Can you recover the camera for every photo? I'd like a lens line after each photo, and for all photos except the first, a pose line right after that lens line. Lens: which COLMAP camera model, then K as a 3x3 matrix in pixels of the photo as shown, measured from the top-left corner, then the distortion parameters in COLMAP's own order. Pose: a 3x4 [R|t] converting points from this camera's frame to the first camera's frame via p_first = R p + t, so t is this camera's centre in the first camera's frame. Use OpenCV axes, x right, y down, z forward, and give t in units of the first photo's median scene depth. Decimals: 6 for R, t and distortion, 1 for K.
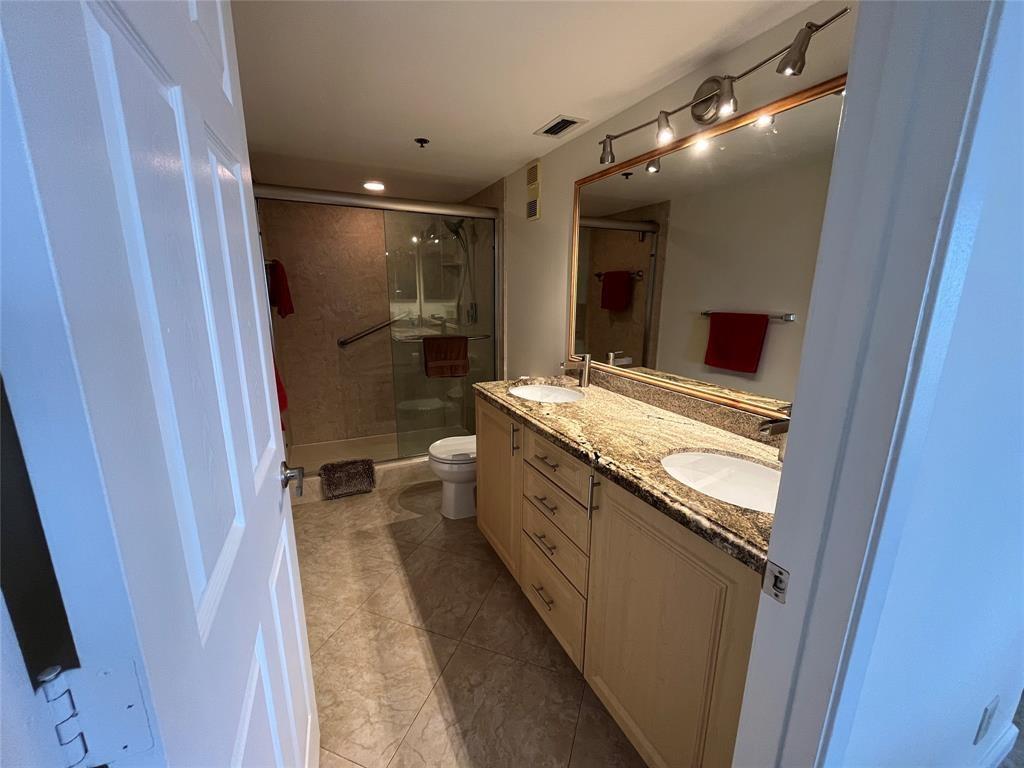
lens RADIAL K [[408.4, 0, 515.5], [0, 408.4, 387.5], [0, 0, 1]] dist [0.000953, 0.000120]
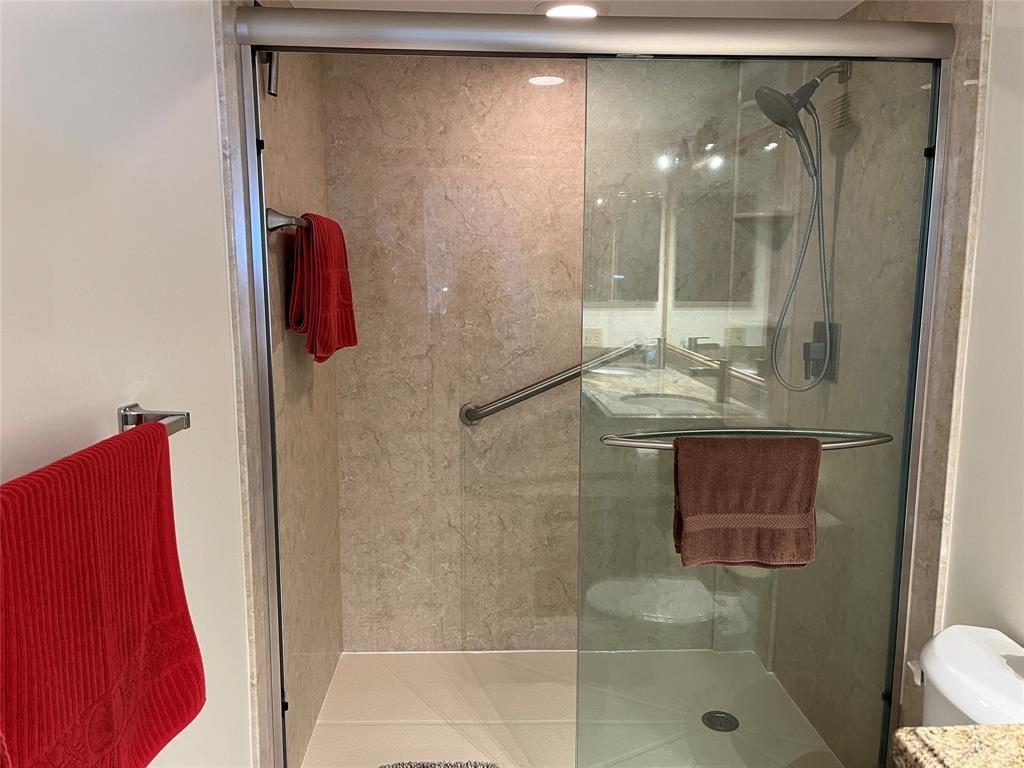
lens RADIAL K [[769.8, 0, 511.6], [0, 769.8, 385.1], [0, 0, 1]] dist [0.012123, 0.000295]
pose [[0.917168, 0.051070, -0.395216, -0.084653], [-0.085131, 0.993969, -0.069120, -0.086991], [0.389302, 0.097040, 0.915984, 0.308651]]
